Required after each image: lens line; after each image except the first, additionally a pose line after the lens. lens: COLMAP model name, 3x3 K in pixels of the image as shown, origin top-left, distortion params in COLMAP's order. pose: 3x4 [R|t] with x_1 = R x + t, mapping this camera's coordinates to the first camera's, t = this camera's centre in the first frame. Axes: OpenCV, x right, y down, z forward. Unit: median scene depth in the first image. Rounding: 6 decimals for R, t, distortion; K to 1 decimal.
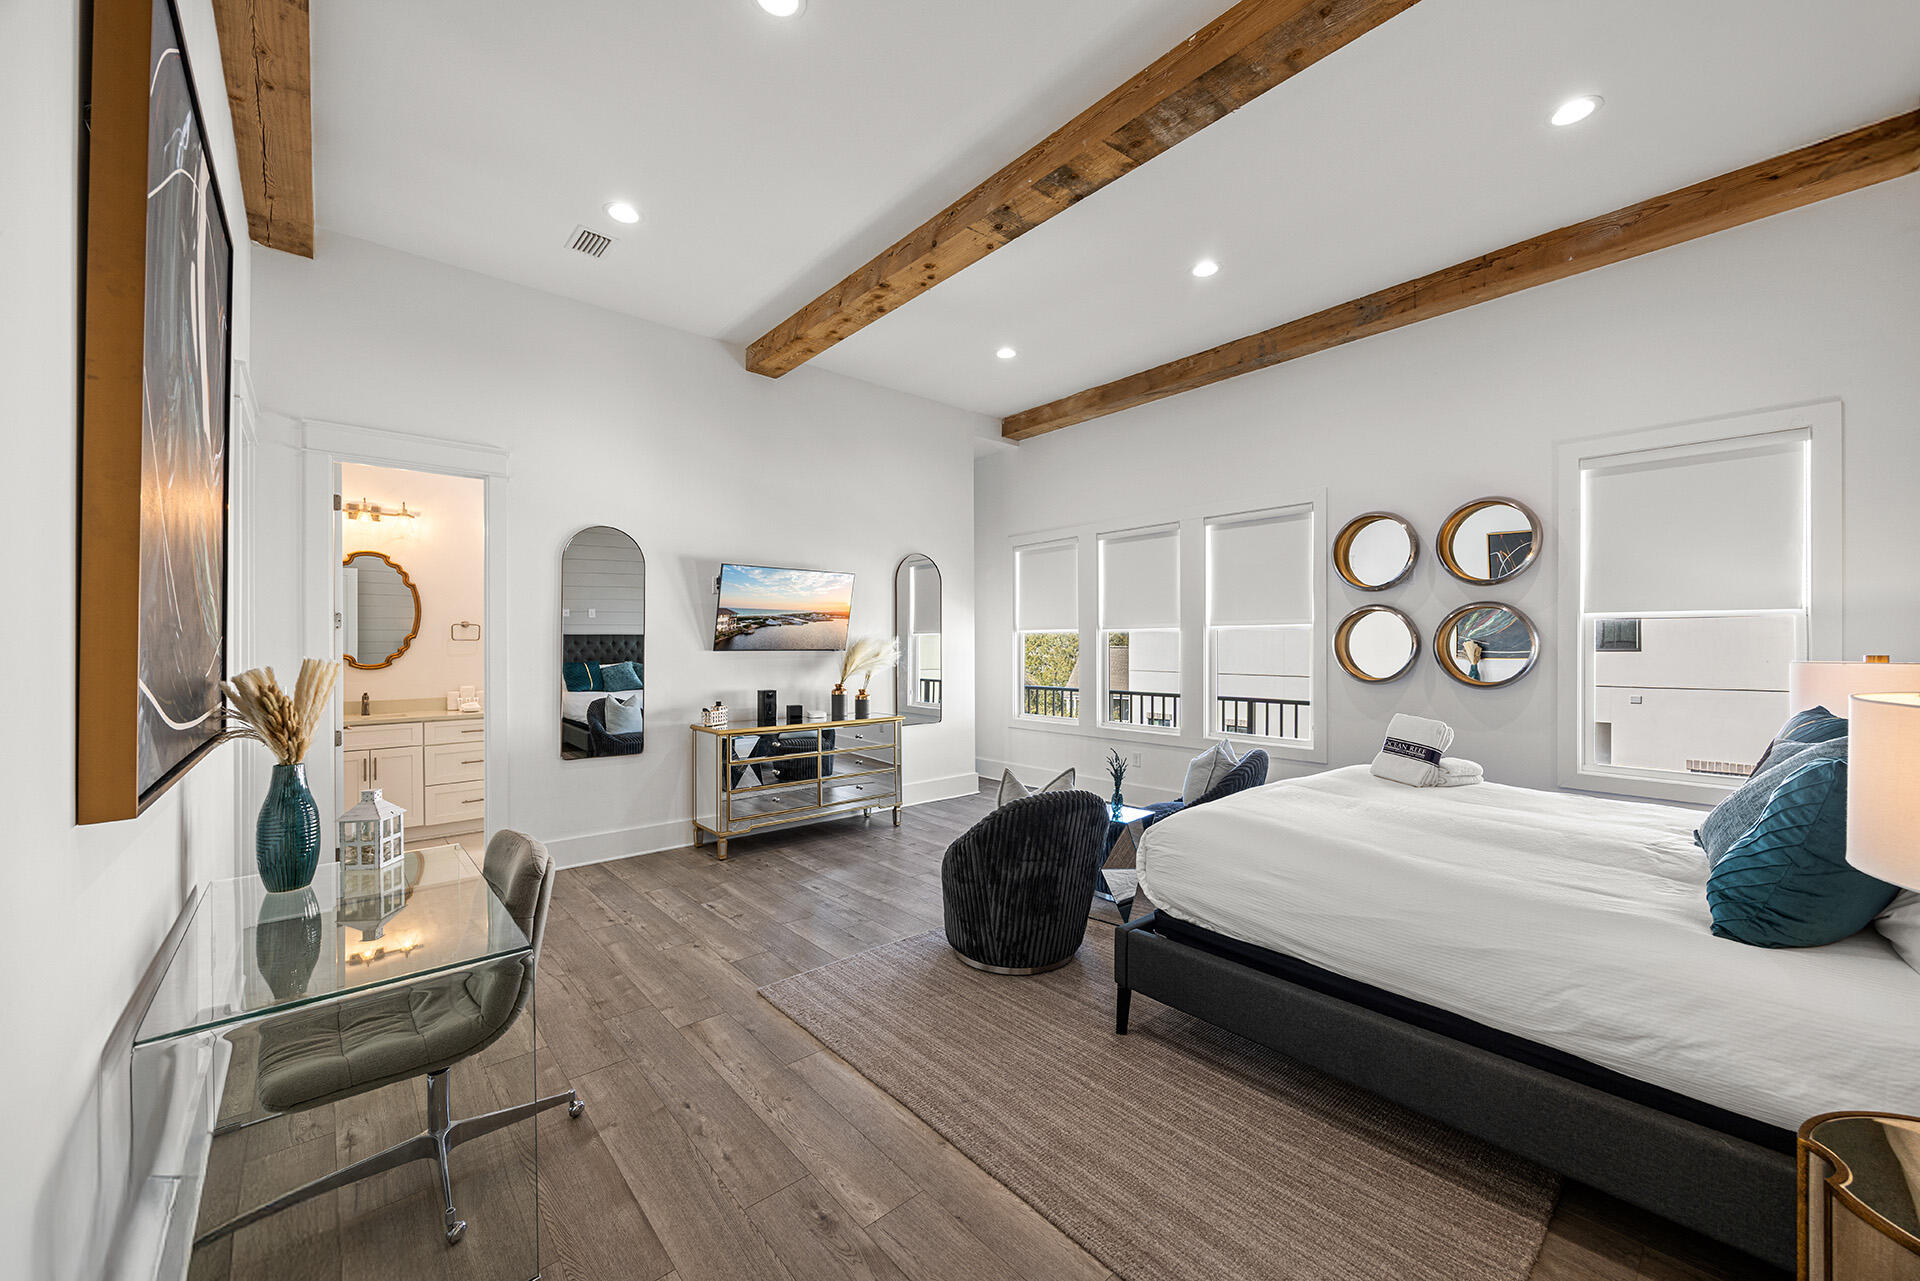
lens RADIAL K [[740.8, 0, 963.5], [0, 740.8, 646.3], [0, 0, 1]] dist [-0.000138, -0.000006]
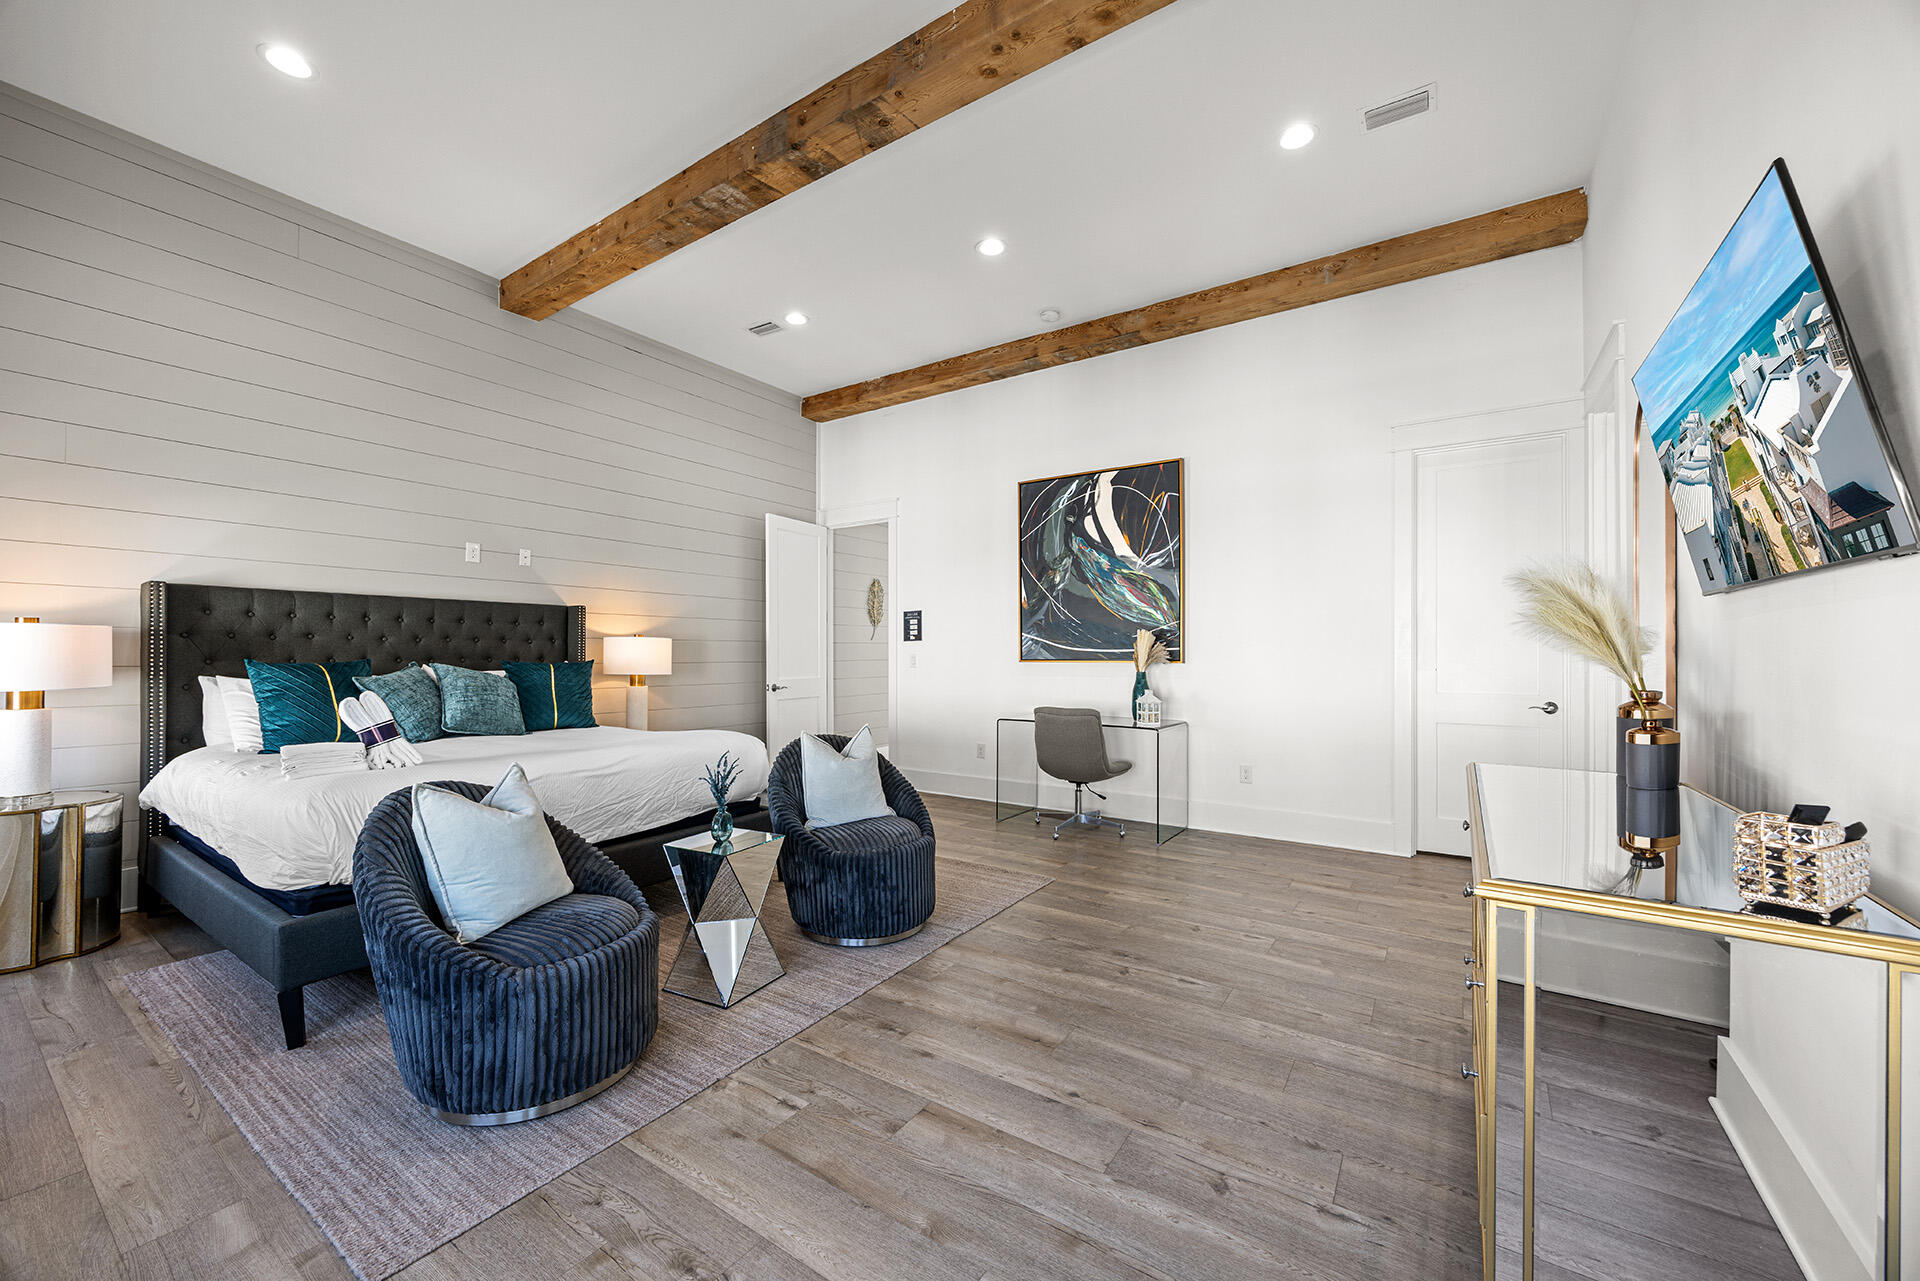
lens RADIAL K [[740.8, 0, 961.2], [0, 740.8, 643.7], [0, 0, 1]] dist [-0.000138, -0.000006]
pose [[-0.967681, -0.002583, -0.252165, 0.152829], [-0.001102, 0.999981, -0.006012, 0.041816], [0.252176, -0.005540, -0.967666, 1.606271]]
